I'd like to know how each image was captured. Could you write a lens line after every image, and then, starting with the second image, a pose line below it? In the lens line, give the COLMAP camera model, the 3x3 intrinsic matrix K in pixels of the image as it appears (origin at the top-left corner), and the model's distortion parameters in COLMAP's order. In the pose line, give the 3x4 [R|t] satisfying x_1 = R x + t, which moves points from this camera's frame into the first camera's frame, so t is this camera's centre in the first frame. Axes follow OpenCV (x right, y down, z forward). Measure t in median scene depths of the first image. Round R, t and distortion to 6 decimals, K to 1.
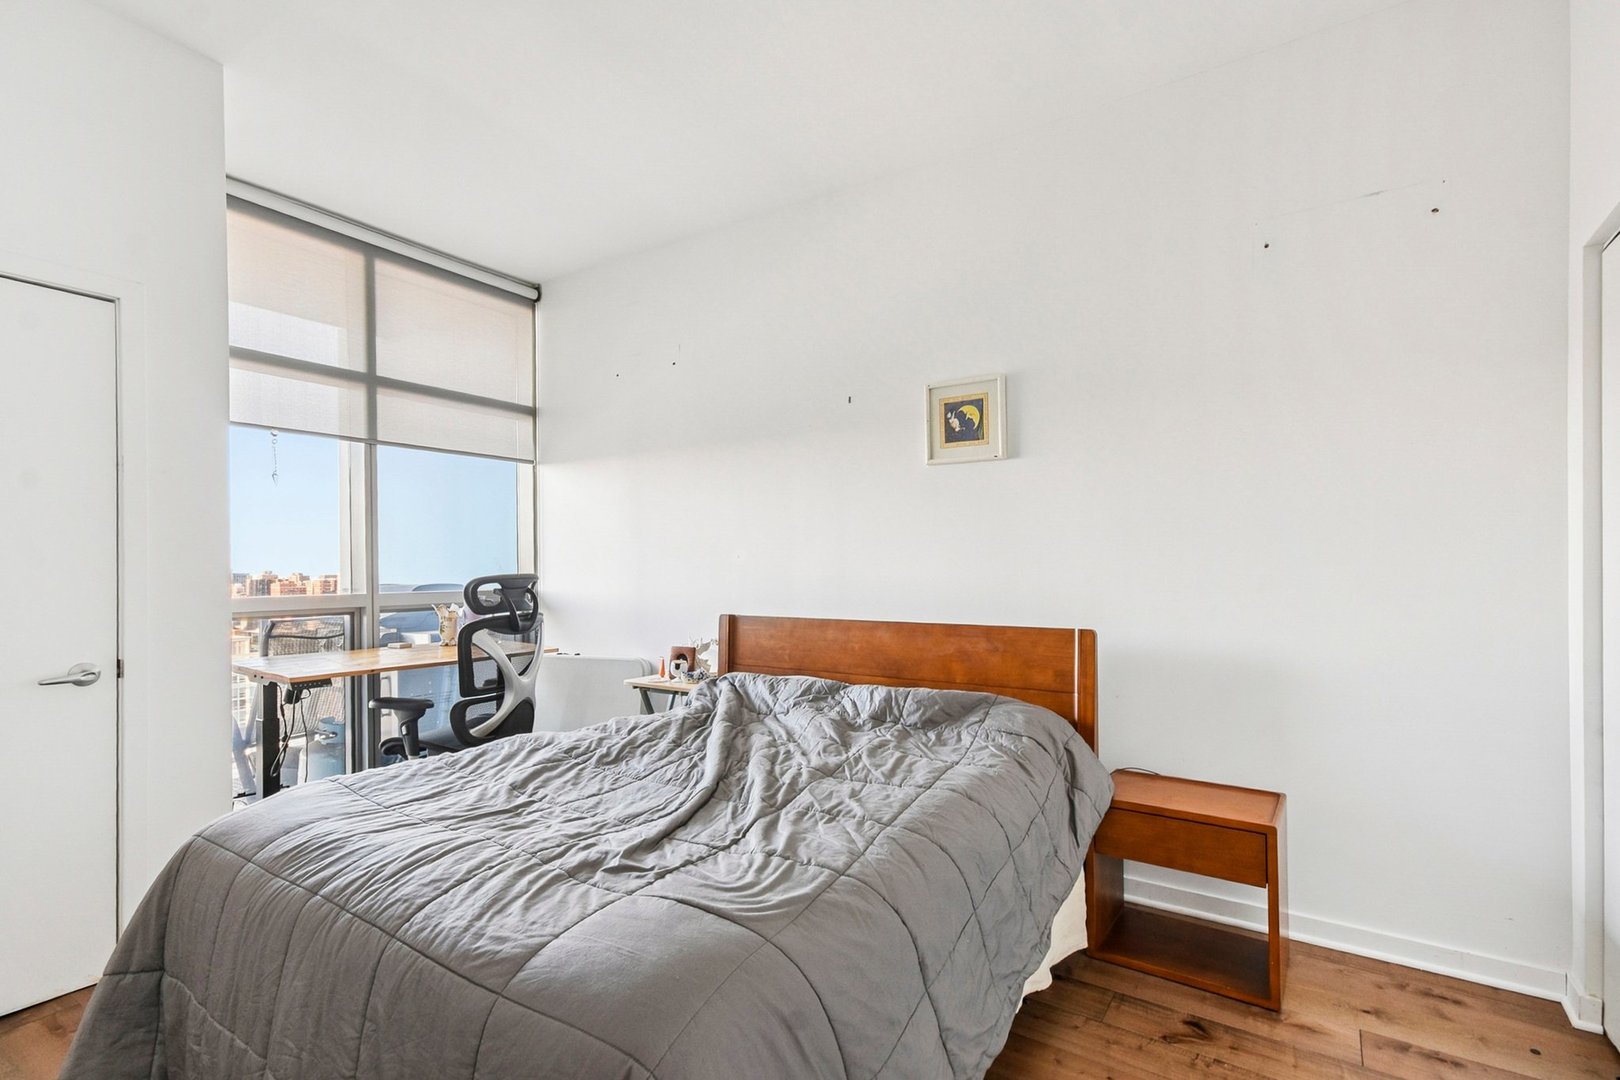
lens RADIAL K [[736.0, 0, 797.3], [0, 736.0, 545.8], [0, 0, 1]] dist [0.001716, -0.006172]
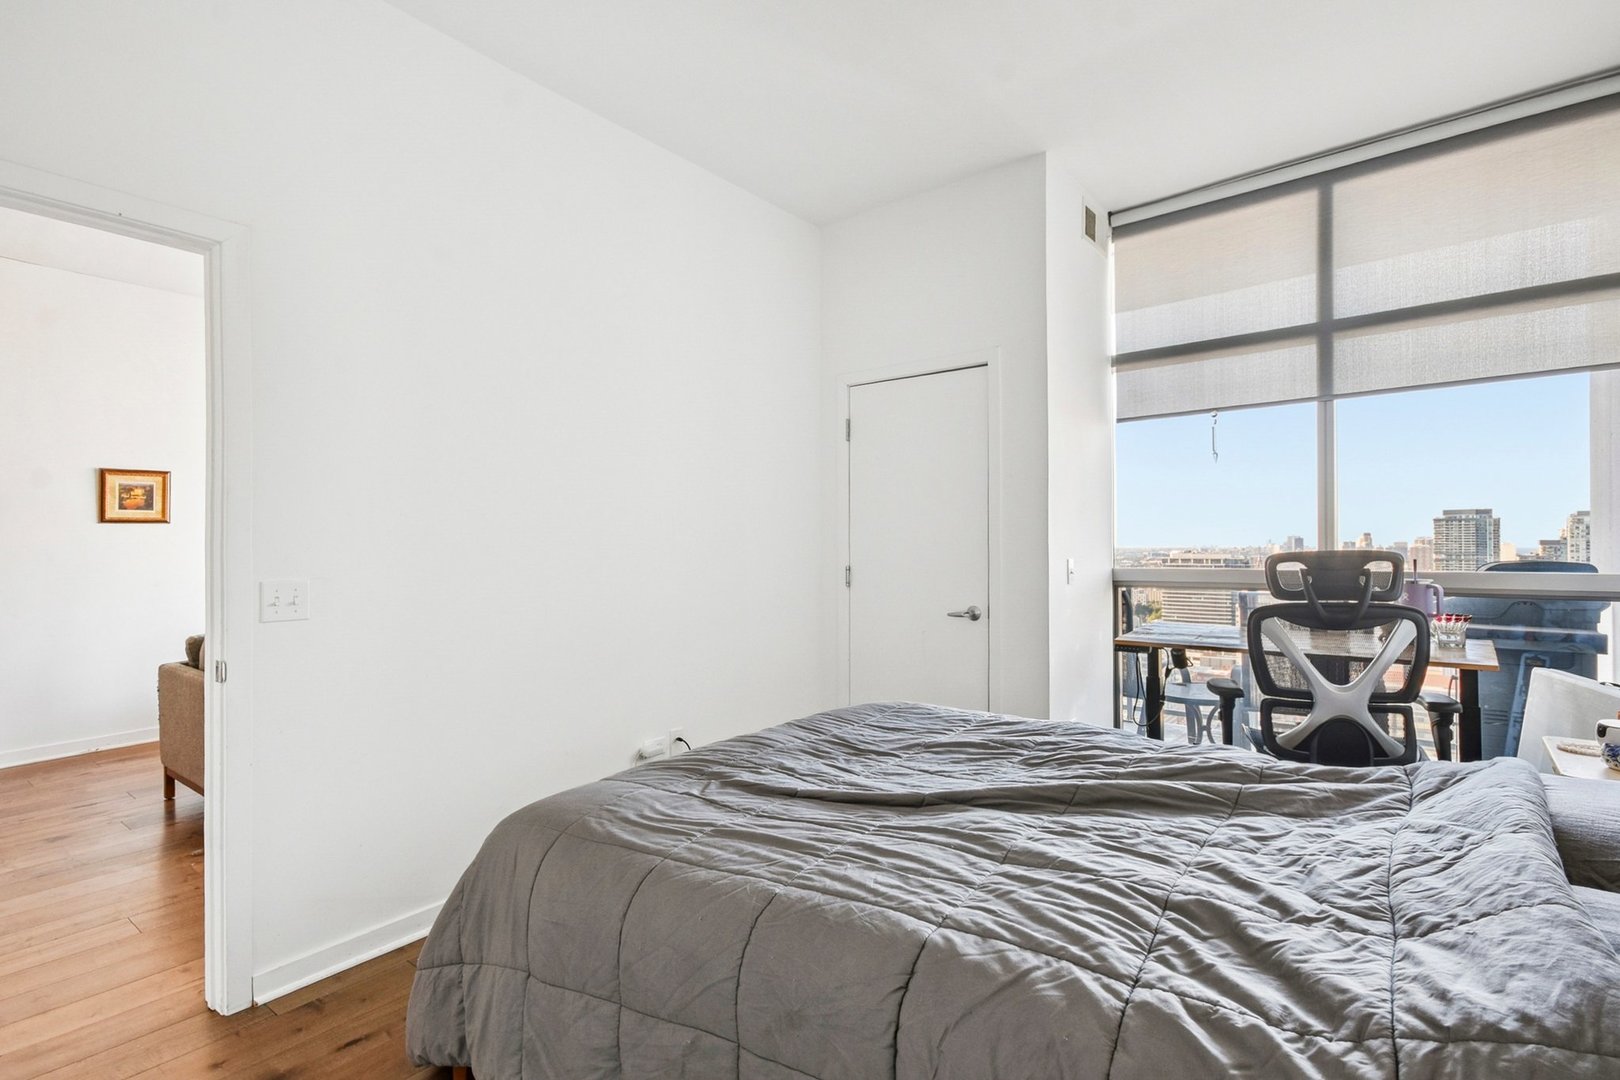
lens RADIAL K [[736.0, 0, 797.3], [0, 736.0, 545.8], [0, 0, 1]] dist [0.001716, -0.006172]
pose [[-0.057007, -0.001297, -0.998373, 0.460854], [0.043858, 0.999031, -0.003802, 0.016581], [0.997410, -0.044004, -0.056895, 0.559500]]
